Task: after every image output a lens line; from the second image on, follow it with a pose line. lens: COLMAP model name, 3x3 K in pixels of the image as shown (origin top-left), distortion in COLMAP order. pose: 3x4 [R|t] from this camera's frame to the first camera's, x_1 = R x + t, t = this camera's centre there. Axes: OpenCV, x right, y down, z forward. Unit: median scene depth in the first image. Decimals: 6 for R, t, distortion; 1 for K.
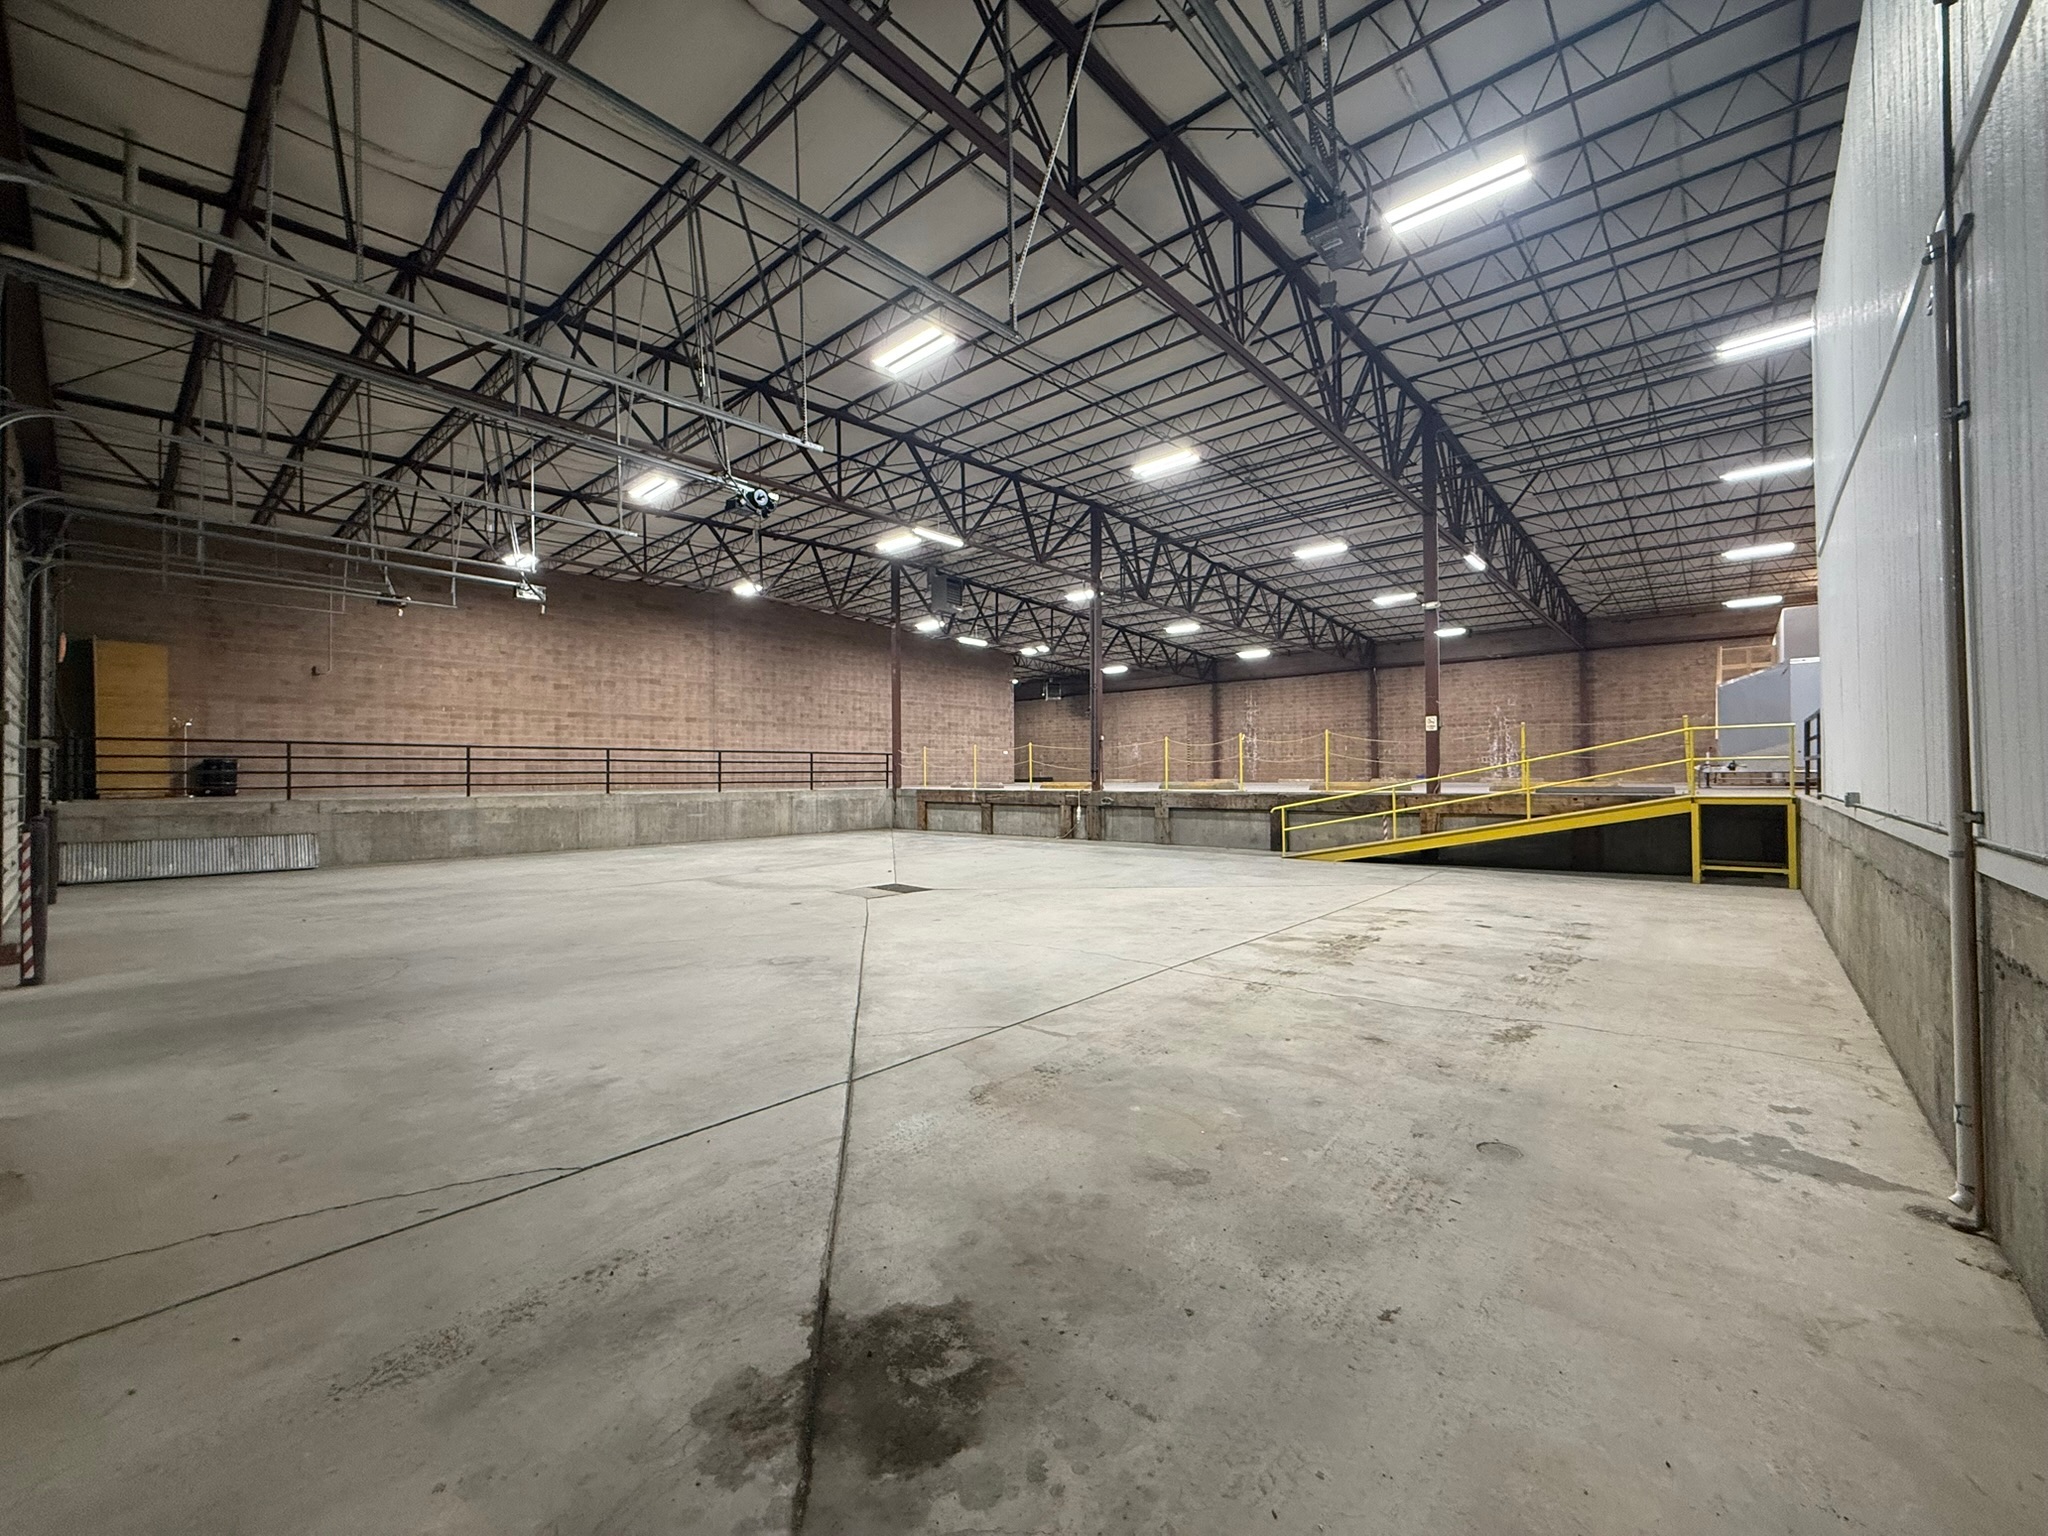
lens RADIAL K [[814.9, 0, 1020.9], [0, 814.9, 757.4], [0, 0, 1]] dist [0.001210, -0.000018]
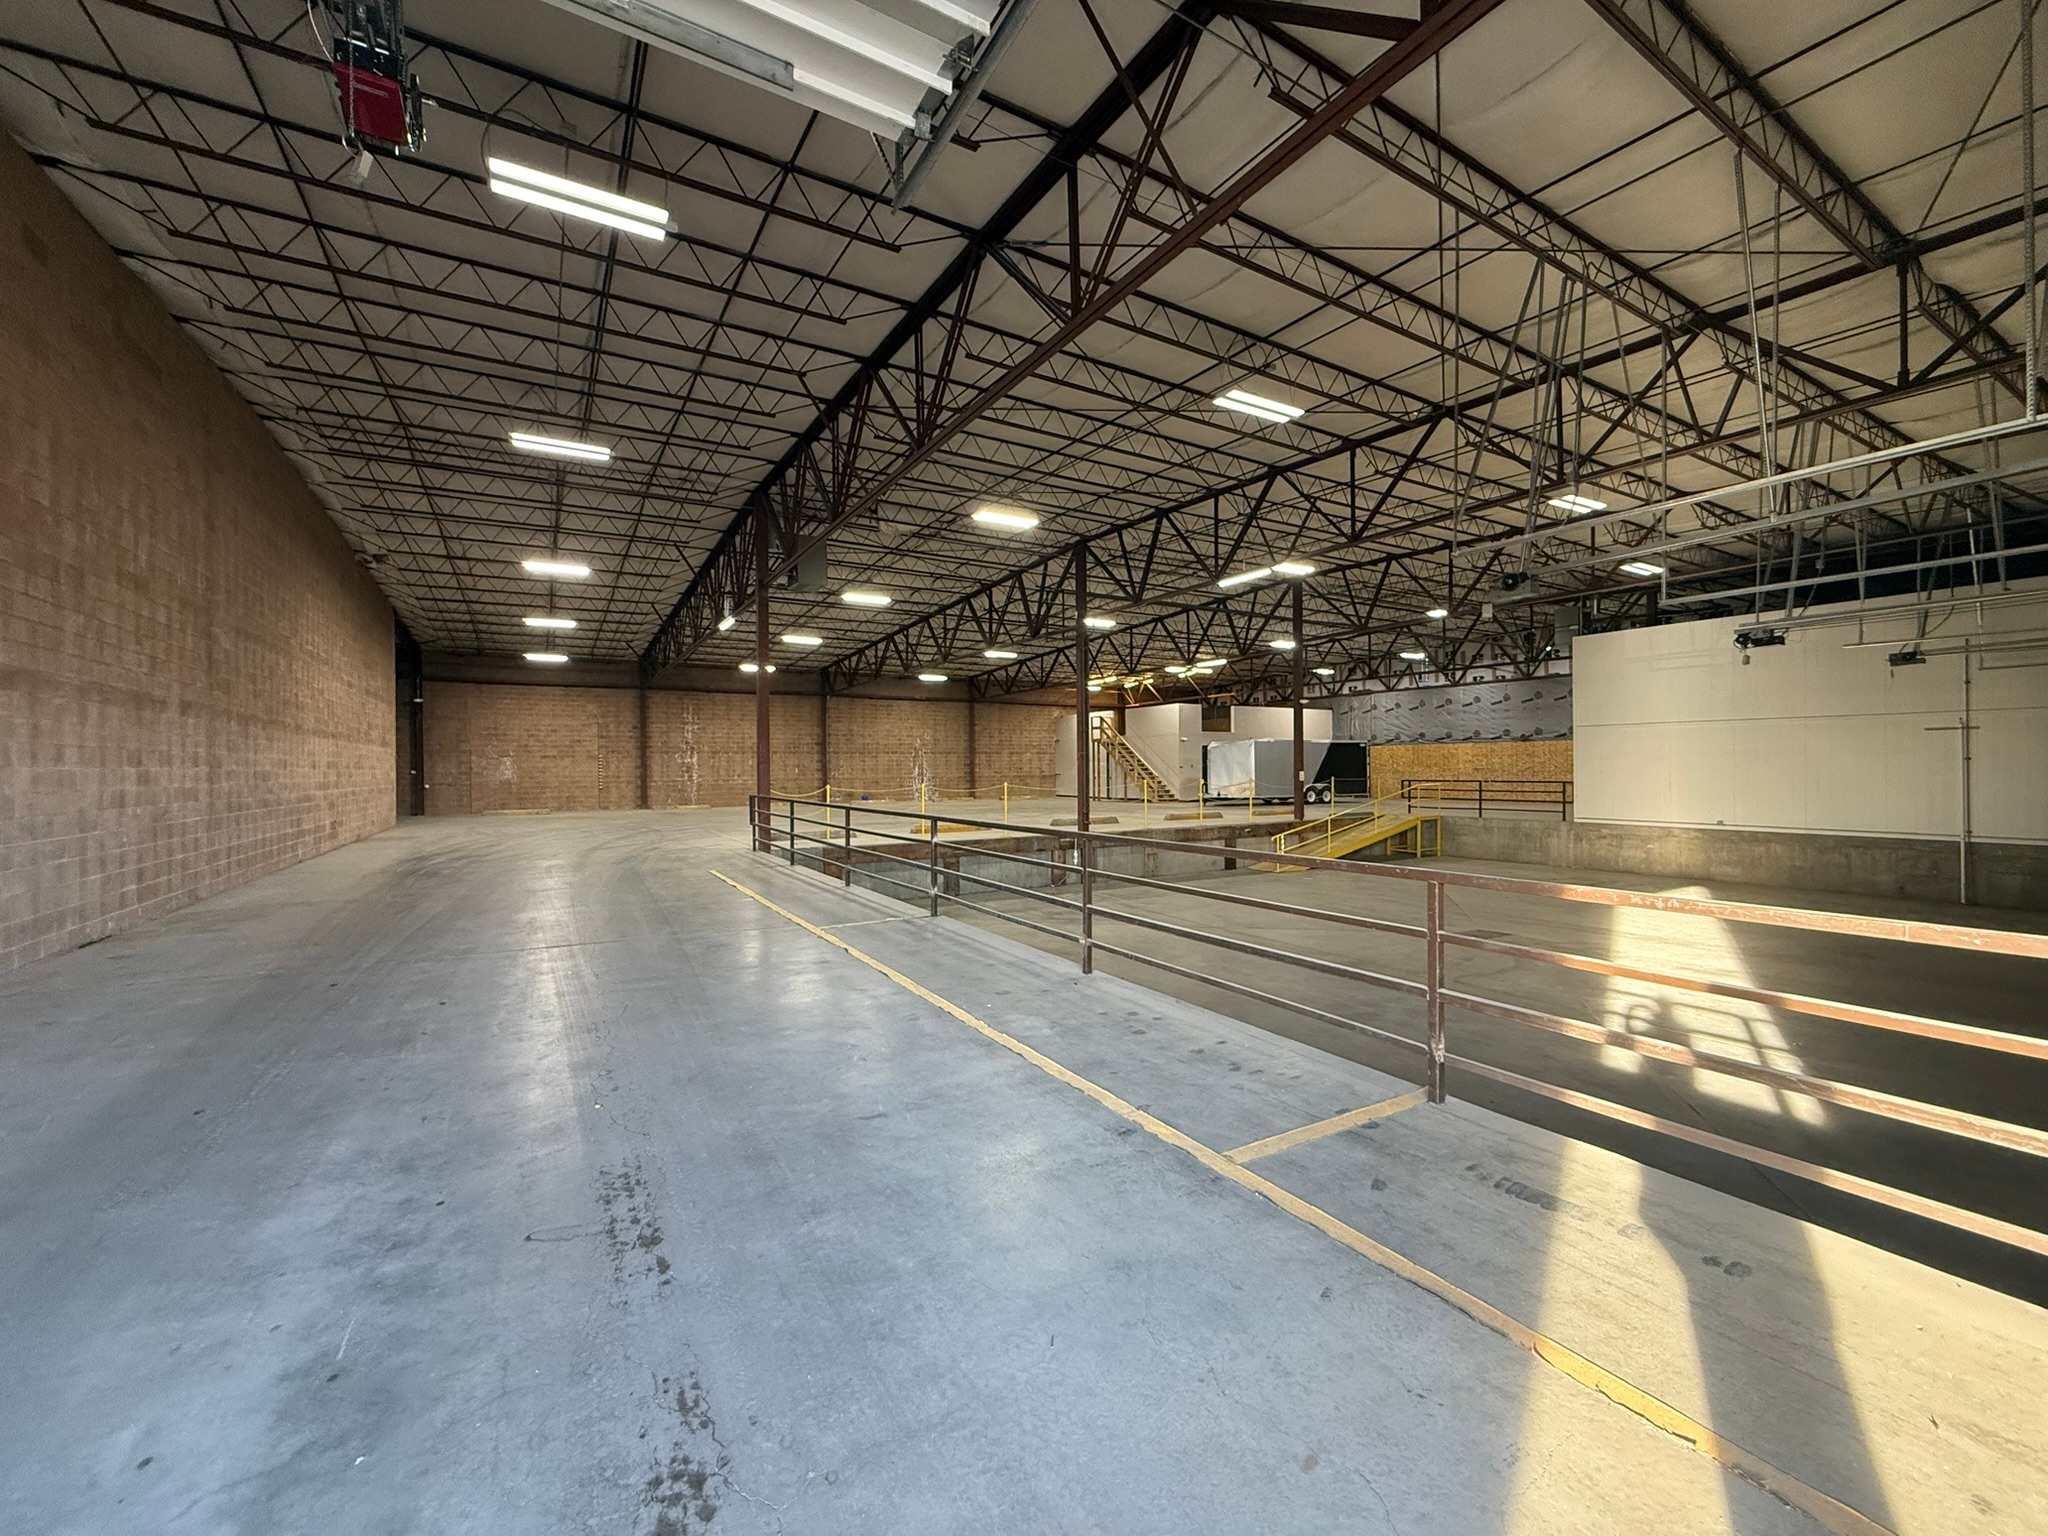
lens RADIAL K [[814.9, 0, 1021.3], [0, 814.9, 764.1], [0, 0, 1]] dist [0.001210, -0.000018]
pose [[0.304606, 0.007305, 0.952450, -0.612815], [-0.017307, 0.999848, -0.002134, -0.028264], [-0.952321, -0.015834, 0.304686, 0.546998]]
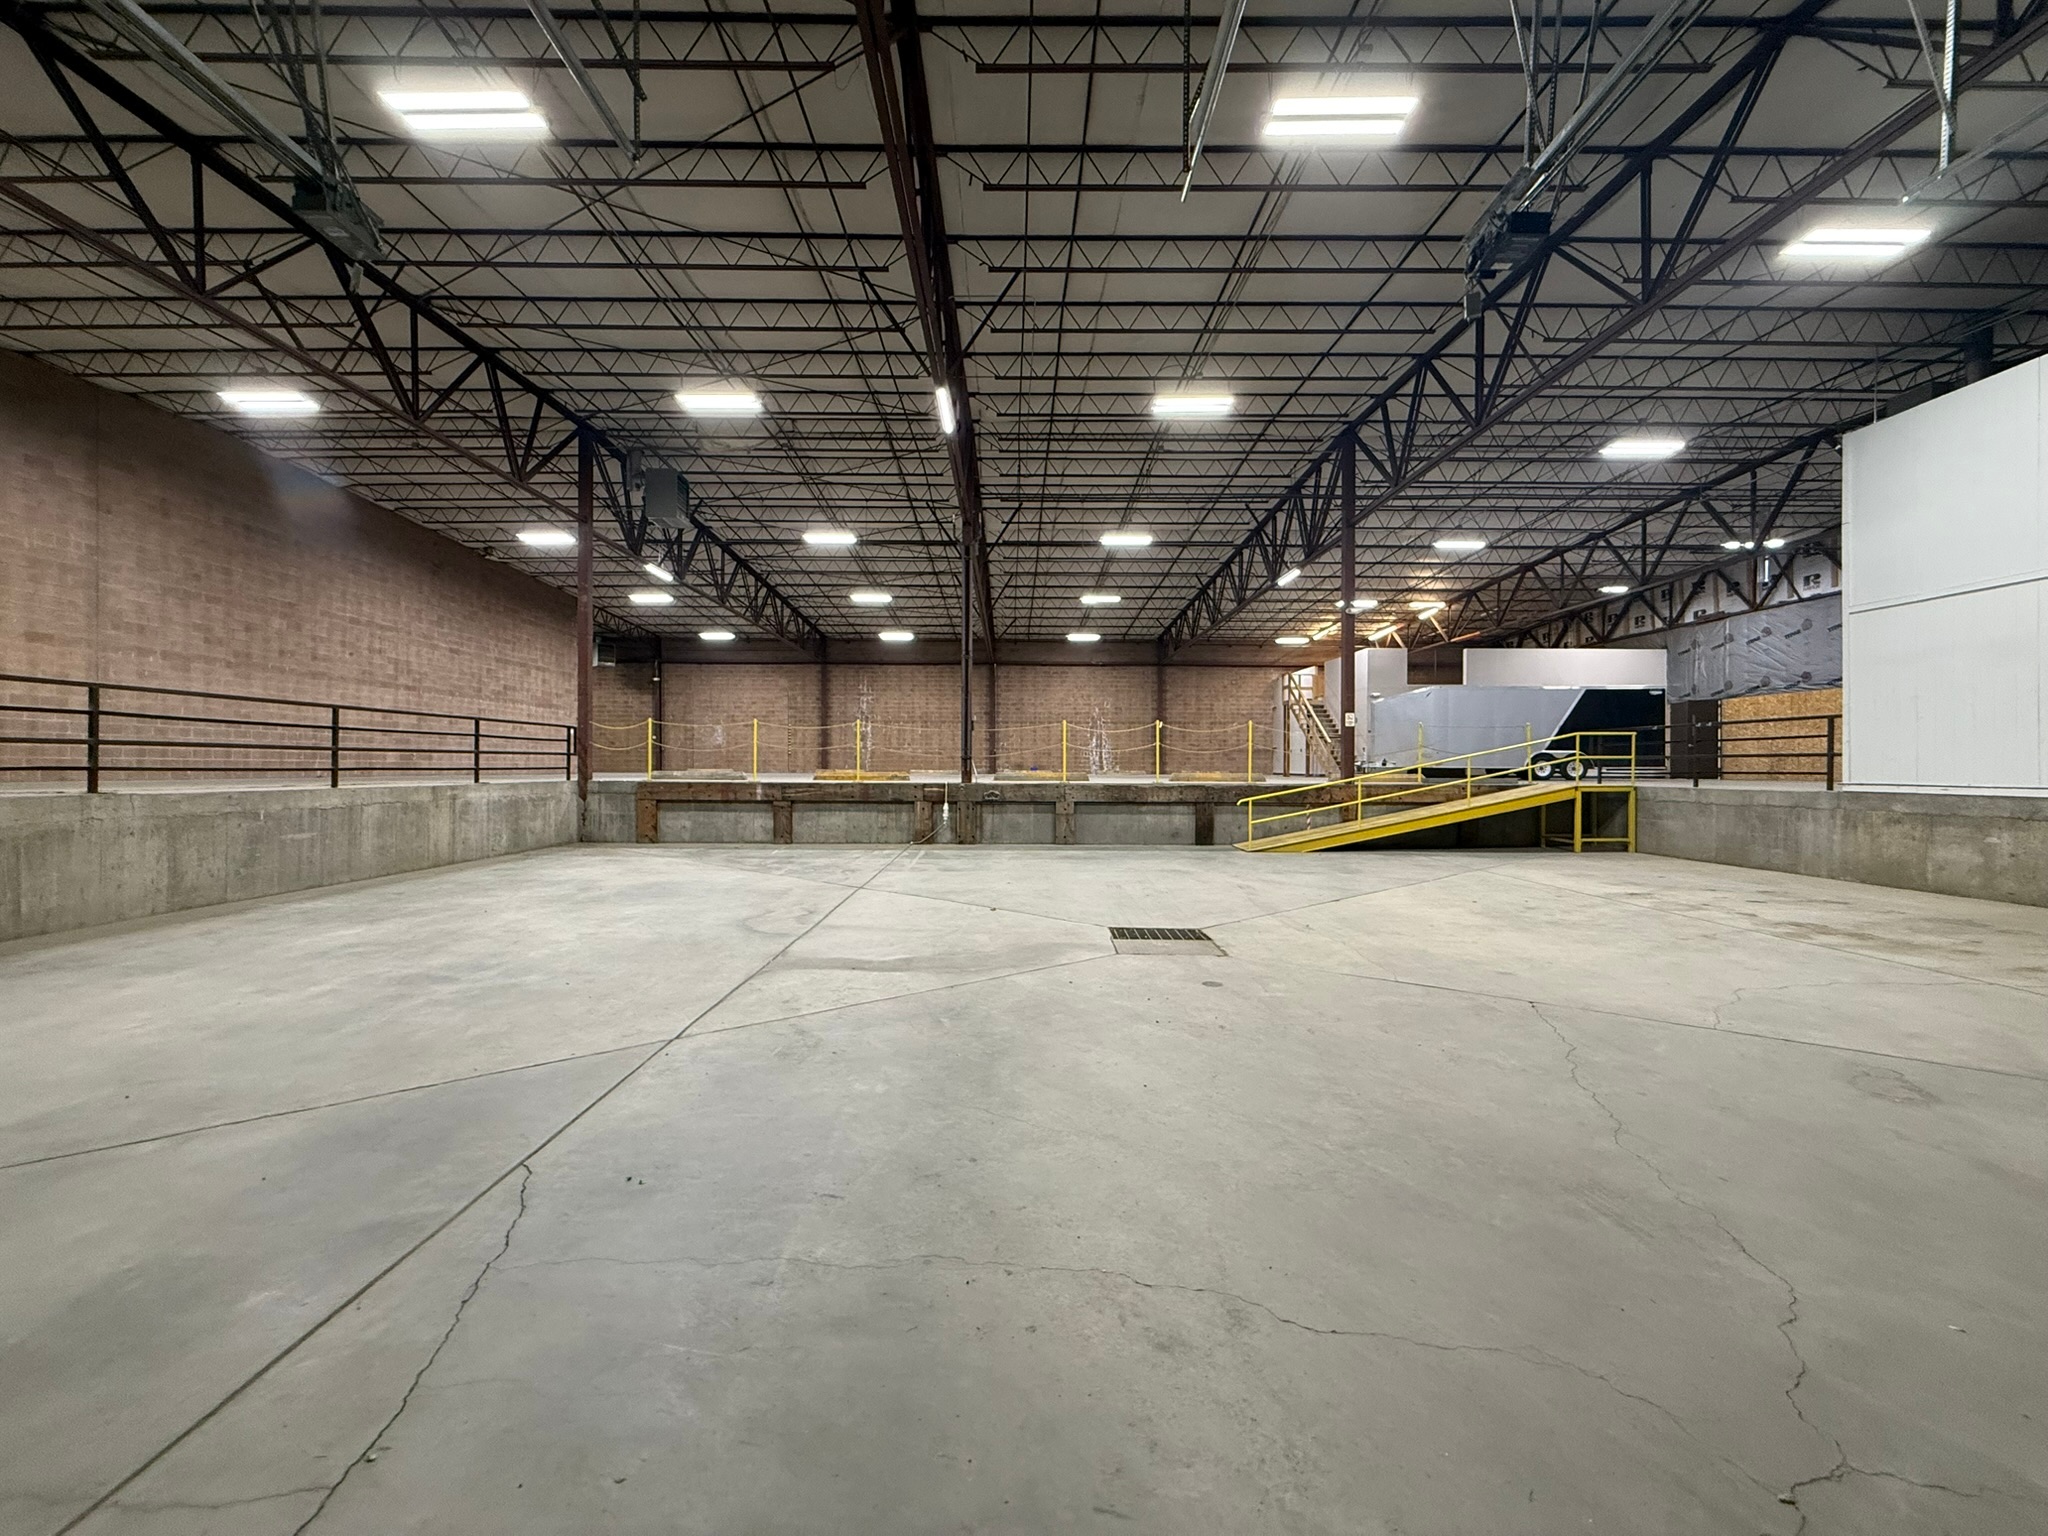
lens RADIAL K [[814.9, 0, 1025.8], [0, 814.9, 769.7], [0, 0, 1]] dist [0.001210, -0.000018]
pose [[0.746532, 0.007310, 0.665310, -0.279898], [-0.024605, 0.999559, 0.016627, 0.008758], [-0.664895, -0.028782, 0.746382, 0.245095]]
